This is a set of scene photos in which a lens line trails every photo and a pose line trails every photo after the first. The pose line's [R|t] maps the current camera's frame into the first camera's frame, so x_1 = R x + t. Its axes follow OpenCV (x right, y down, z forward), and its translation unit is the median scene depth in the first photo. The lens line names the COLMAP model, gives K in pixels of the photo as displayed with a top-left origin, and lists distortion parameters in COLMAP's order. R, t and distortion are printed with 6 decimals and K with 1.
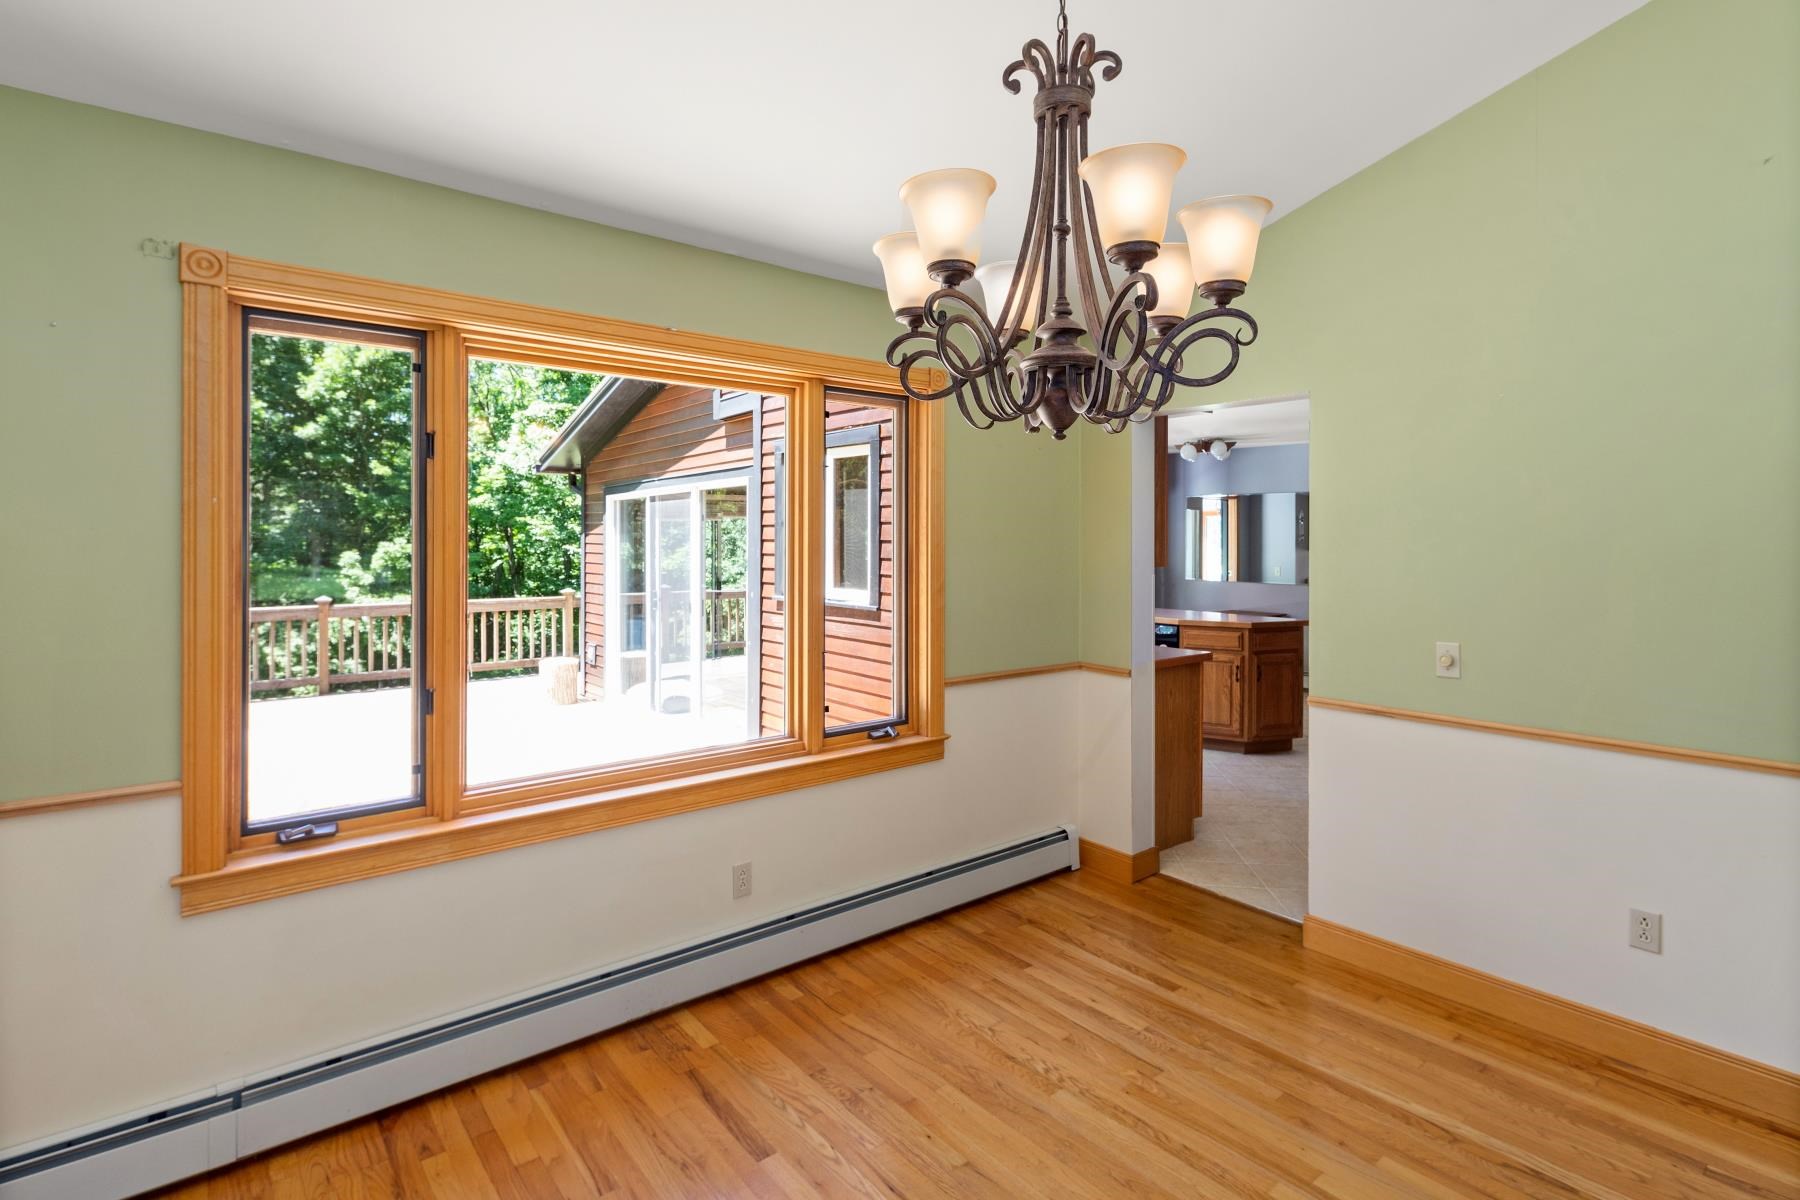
lens RADIAL K [[881.3, 0, 878.2], [0, 881.3, 537.6], [0, 0, 1]] dist [0.001247, -0.000282]
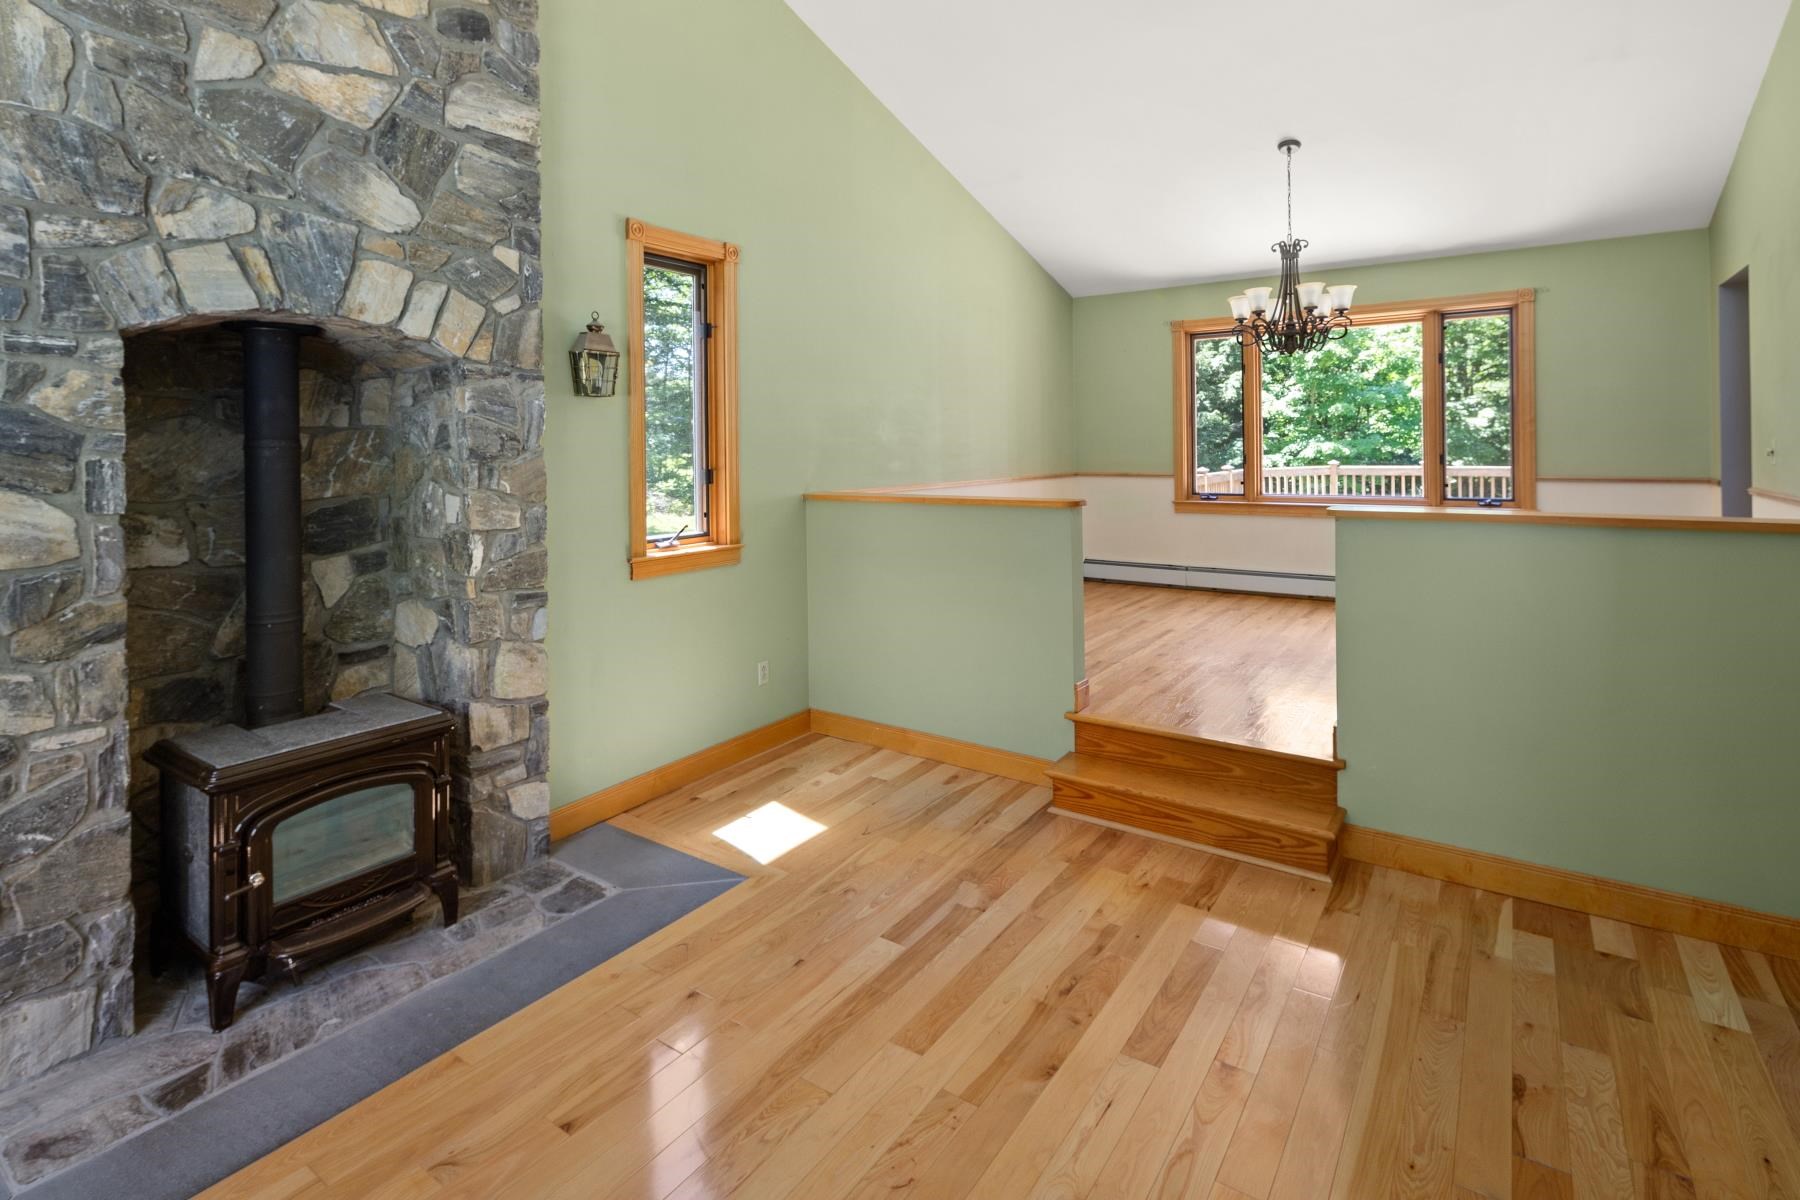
lens RADIAL K [[875.9, 0, 896.4], [0, 875.9, 449.8], [0, 0, 1]] dist [-0.001263, -0.001789]
pose [[0.281024, -0.002083, -0.959699, 1.438899], [0.010507, 0.999944, 0.000906, 0.107284], [0.959643, -0.010338, 0.281030, -0.668950]]
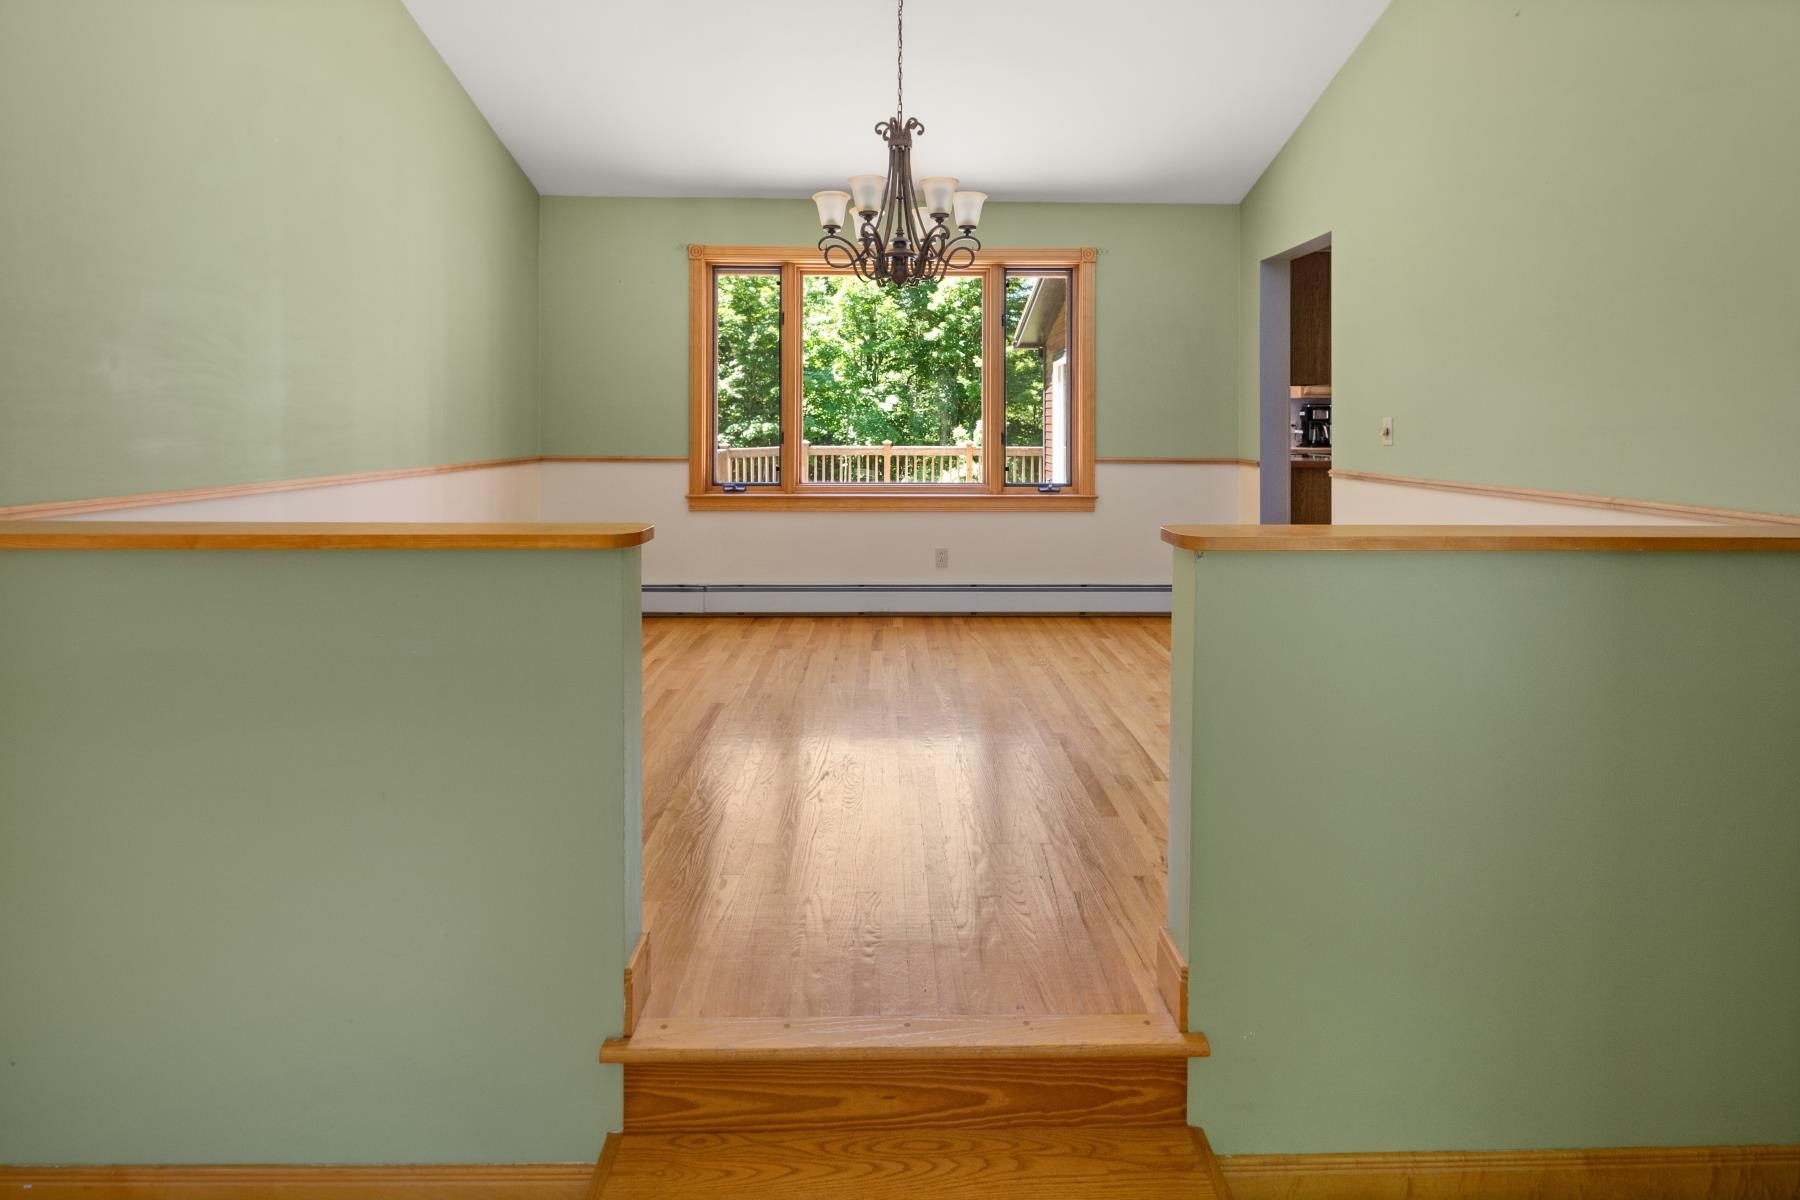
lens RADIAL K [[873.0, 0, 899.6], [0, 873.0, 418.9], [0, 0, 1]] dist [-0.000877, -0.000570]
pose [[0.795472, -0.003704, -0.605979, 0.771507], [-0.001888, 0.999961, -0.008591, 0.120515], [0.605988, 0.007978, 0.795434, -0.400625]]
